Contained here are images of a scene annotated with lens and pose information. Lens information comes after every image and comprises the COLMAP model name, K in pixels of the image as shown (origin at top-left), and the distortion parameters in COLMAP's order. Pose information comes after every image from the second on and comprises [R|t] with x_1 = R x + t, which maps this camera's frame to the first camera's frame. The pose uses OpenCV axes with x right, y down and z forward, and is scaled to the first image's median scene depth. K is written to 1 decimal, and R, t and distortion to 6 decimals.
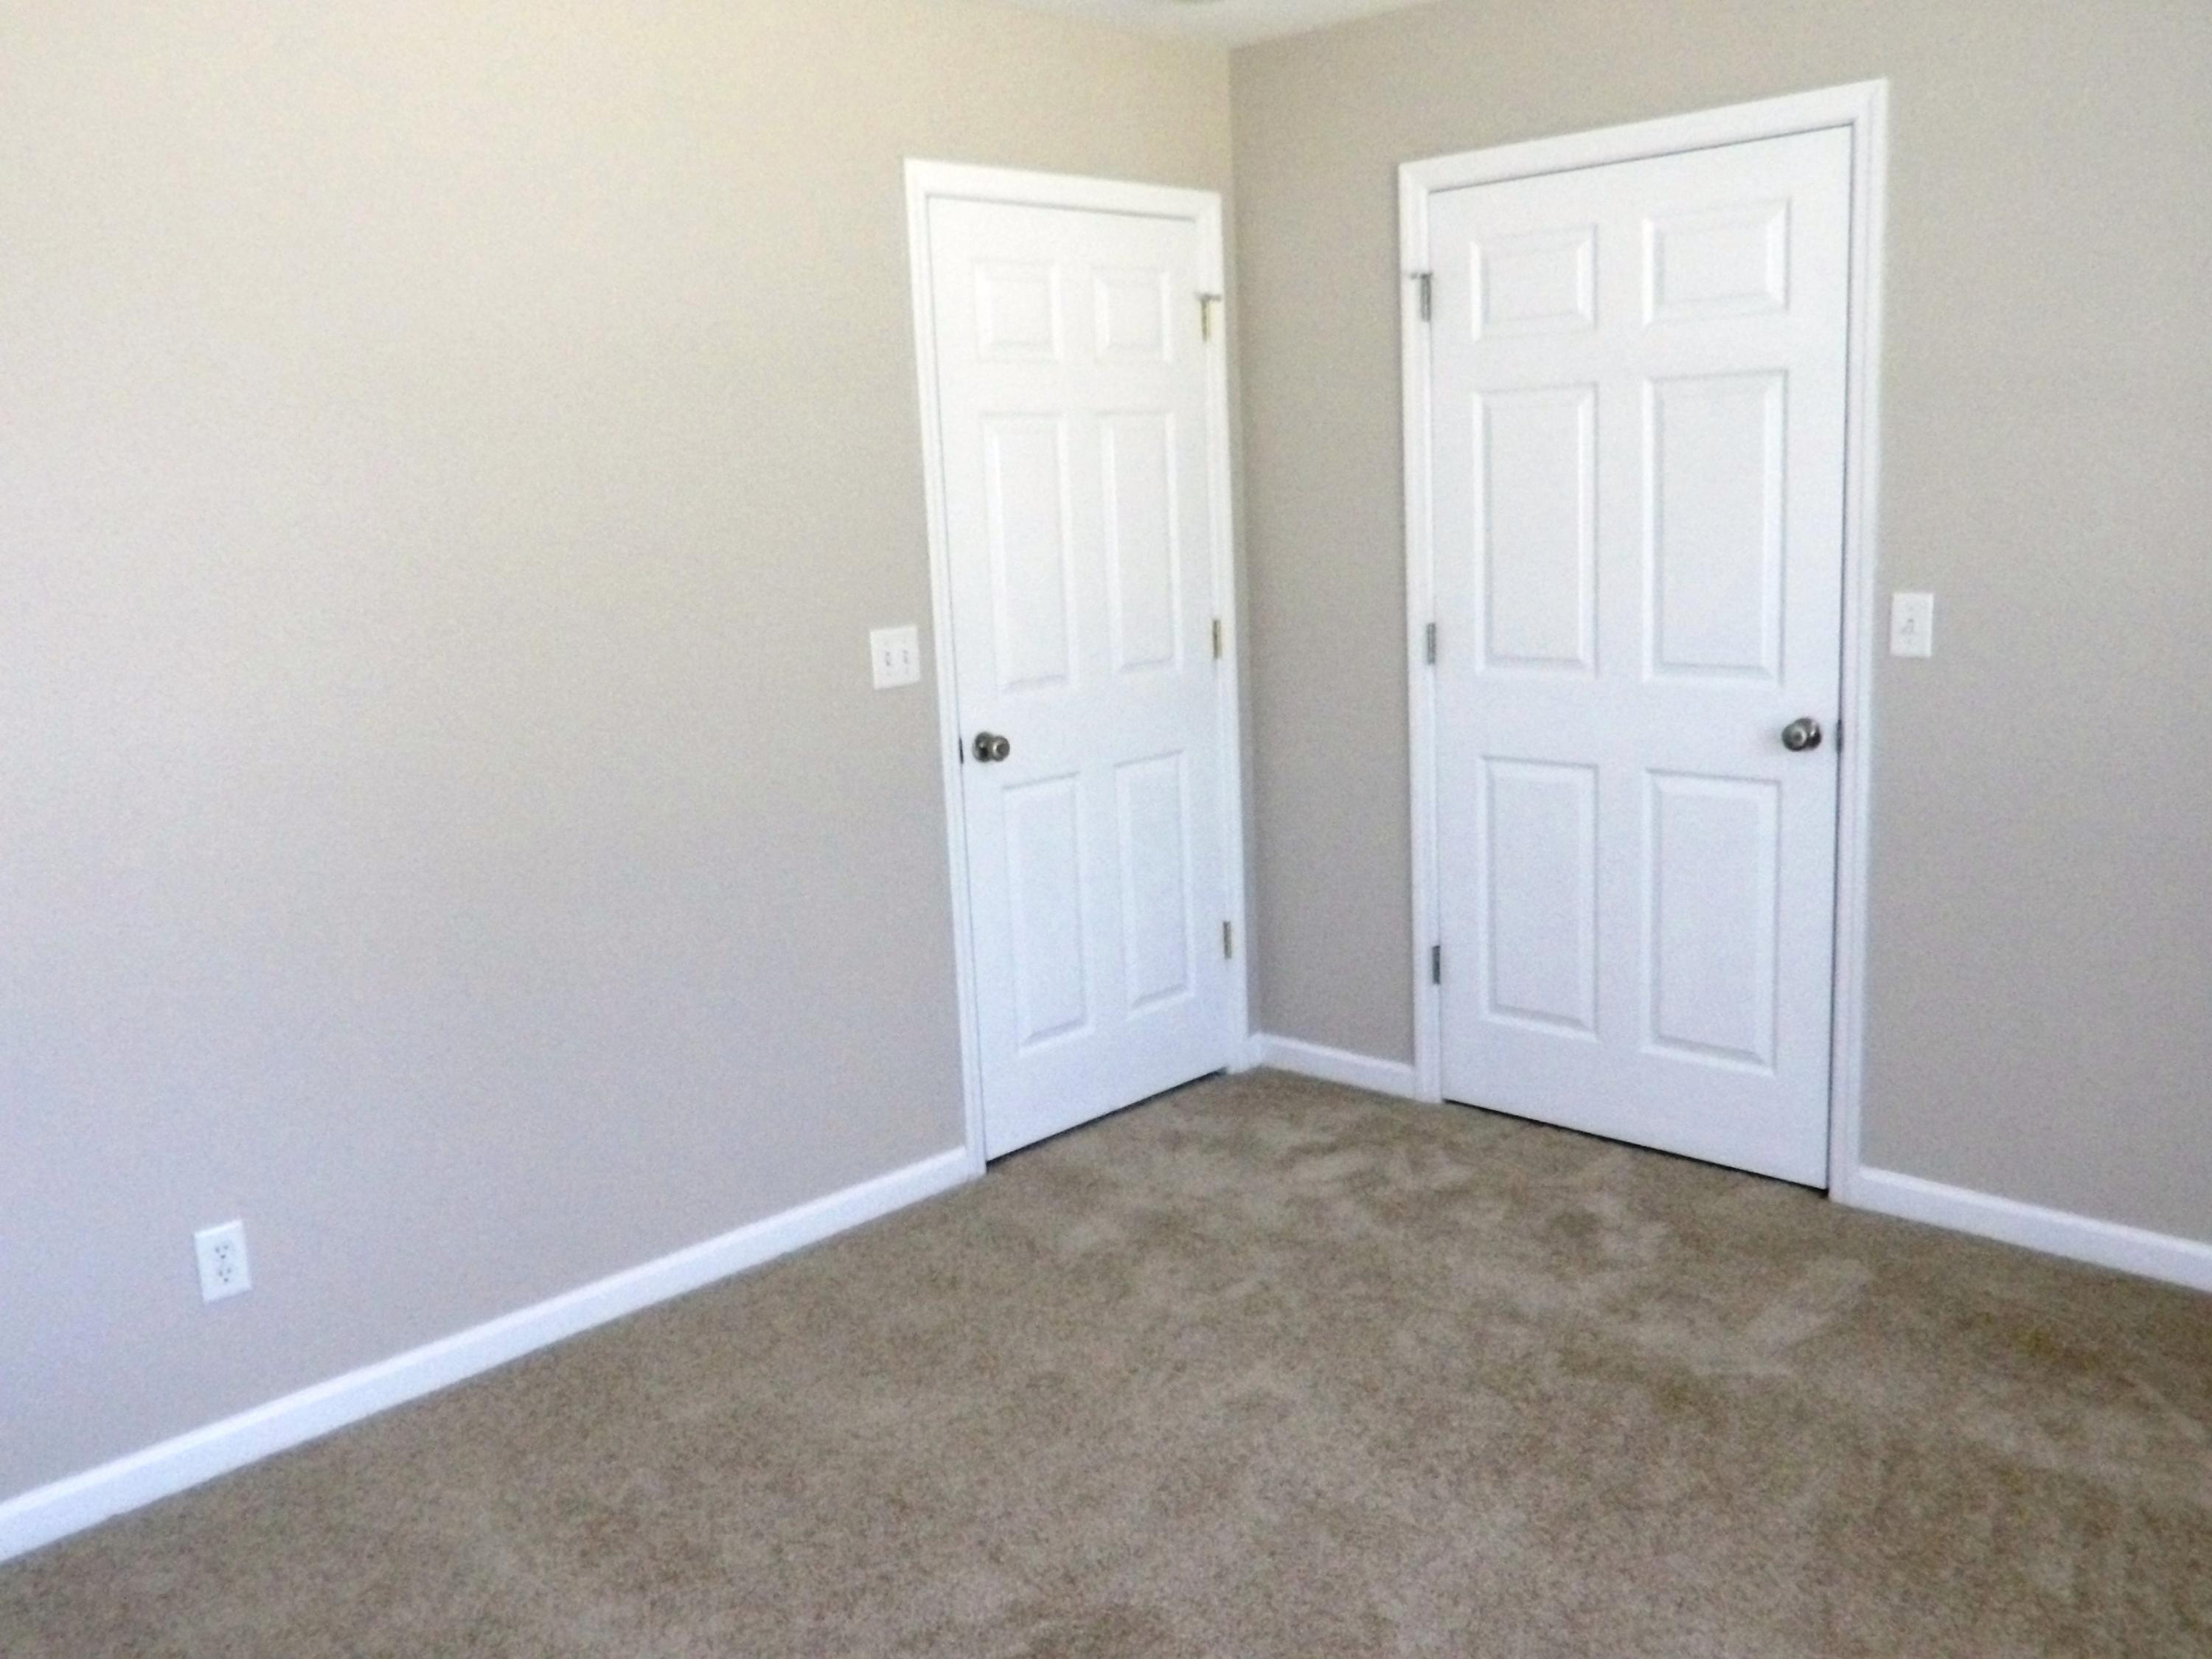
lens RADIAL K [[1868.8, 0, 1106.0], [0, 1868.8, 829.5], [0, 0, 1]] dist [0.000736, -0.001107]
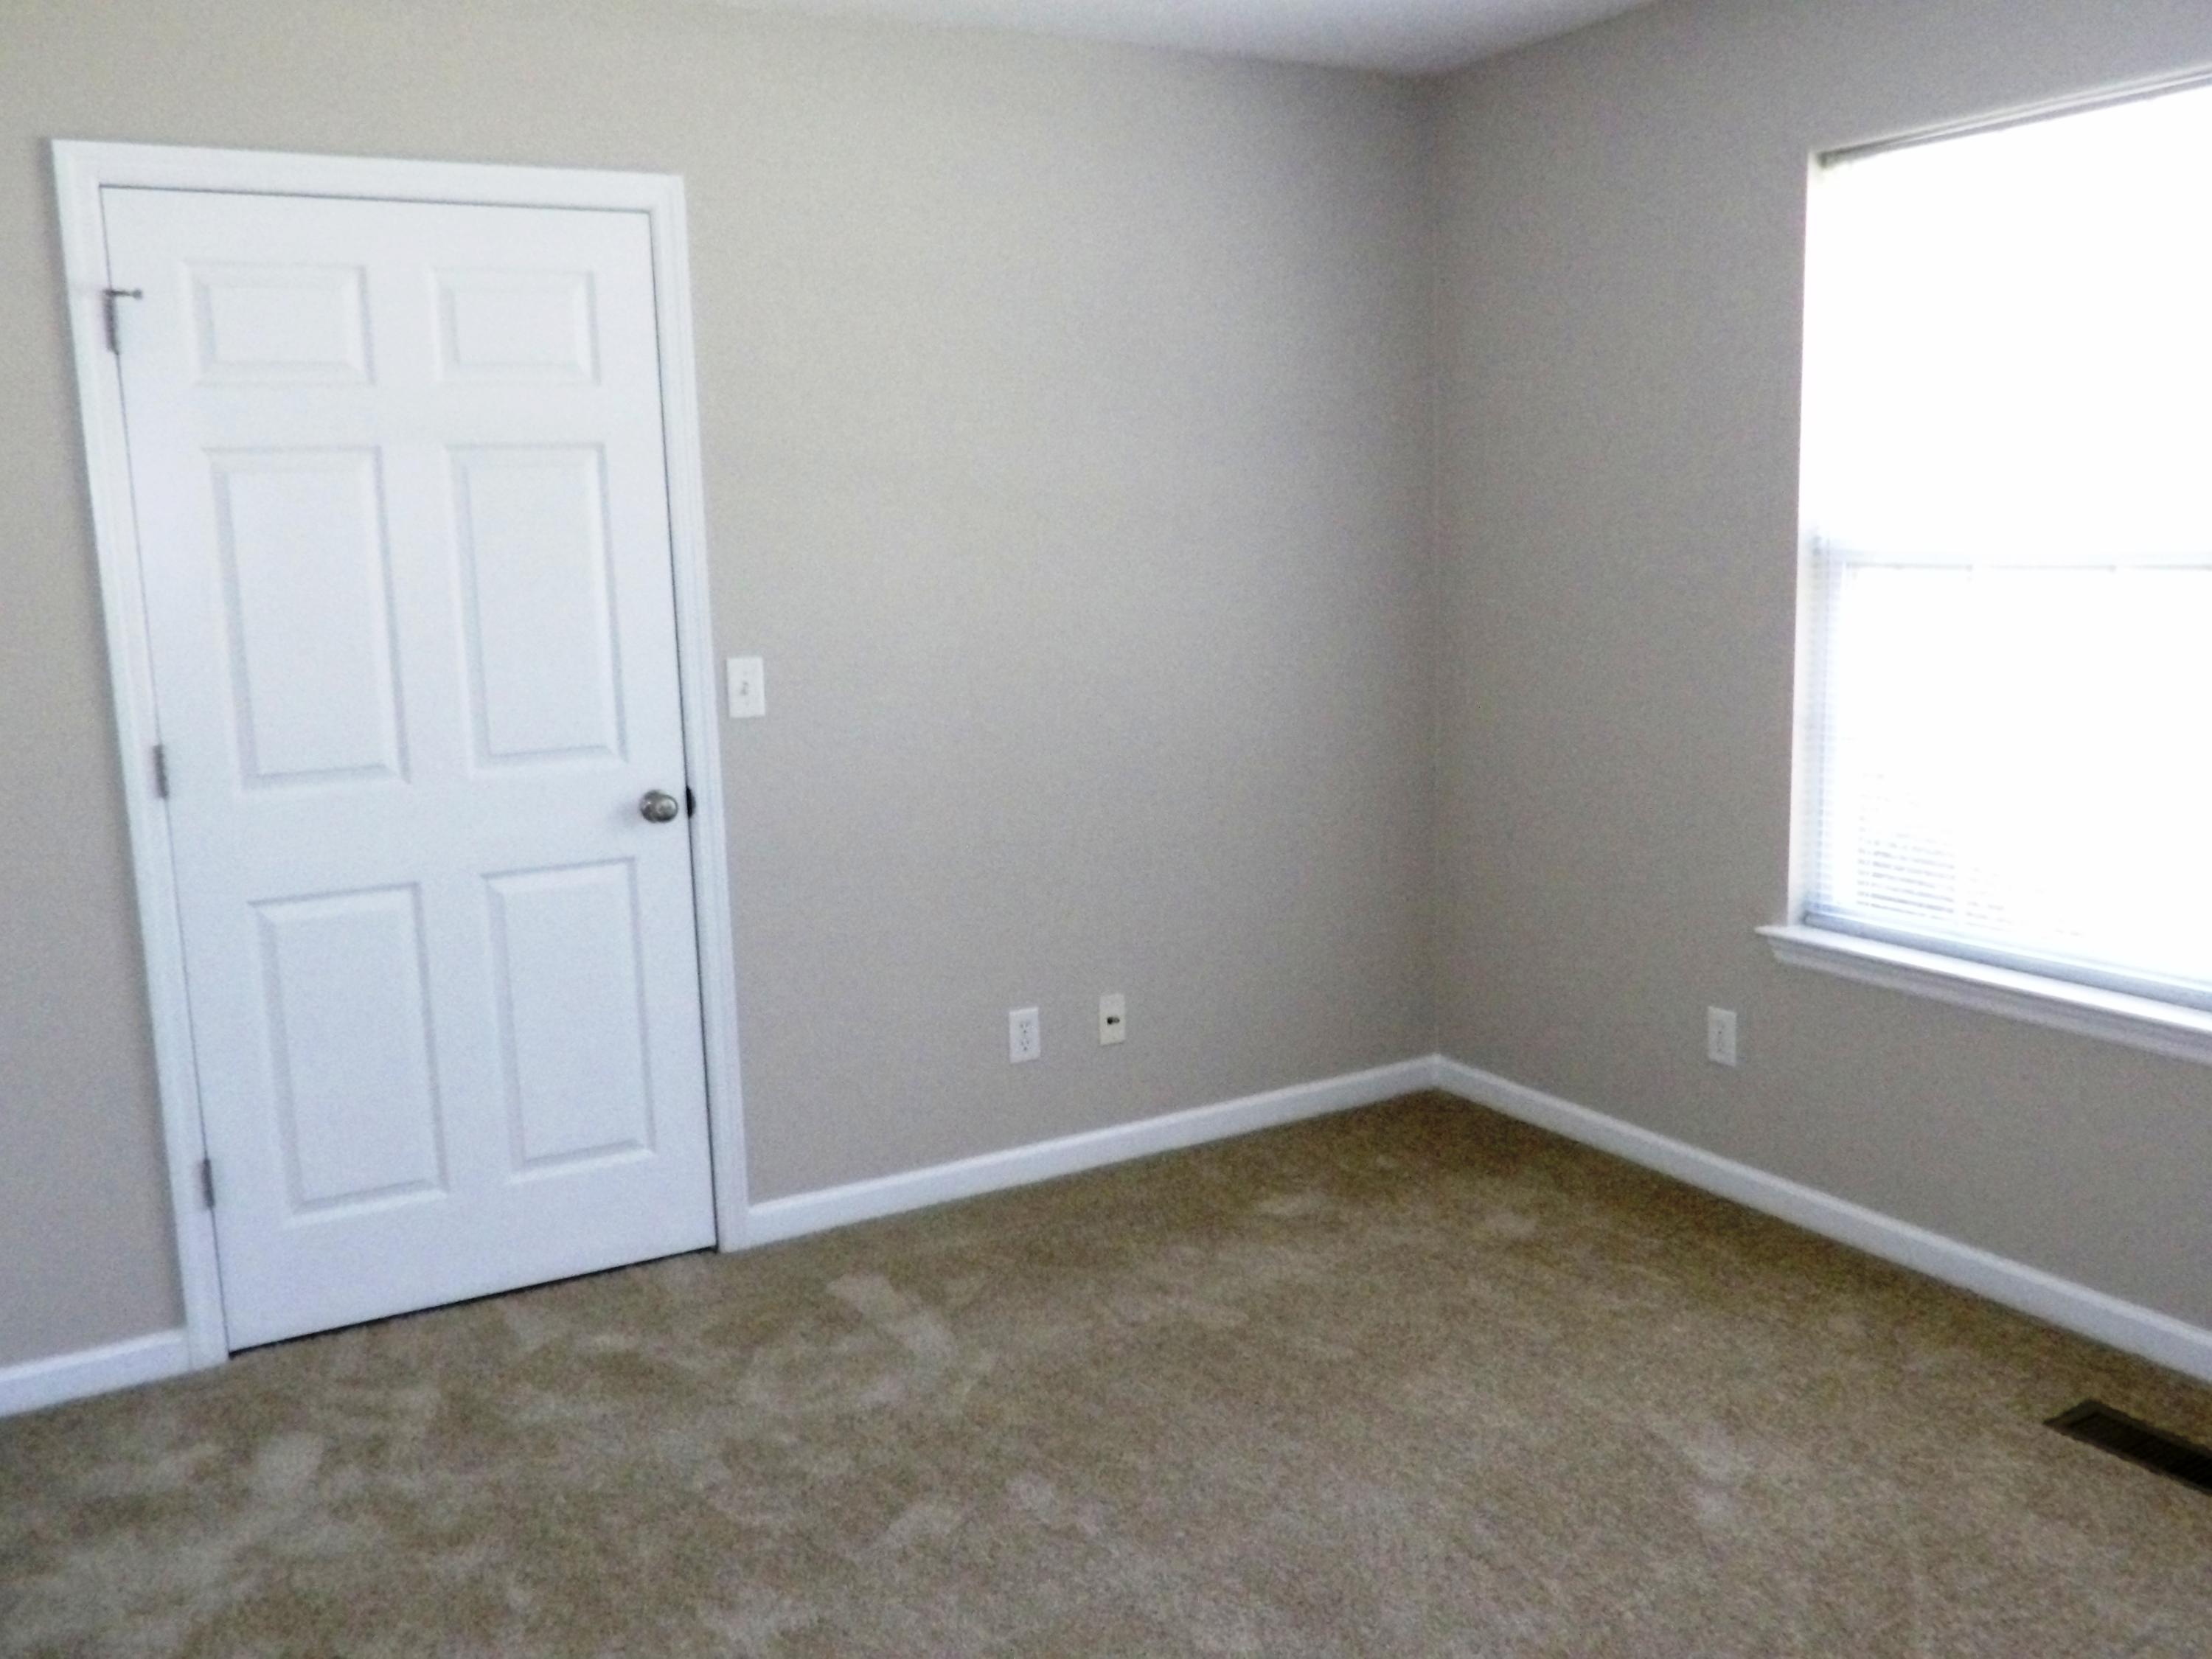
lens RADIAL K [[1896.0, 0, 1106.0], [0, 1896.0, 829.5], [0, 0, 1]] dist [-0.013329, -0.005702]
pose [[0.271893, -0.130419, 0.953449, -0.506845], [0.195612, 0.977580, 0.077937, -0.066996], [-0.942237, 0.165316, 0.291309, 0.453457]]
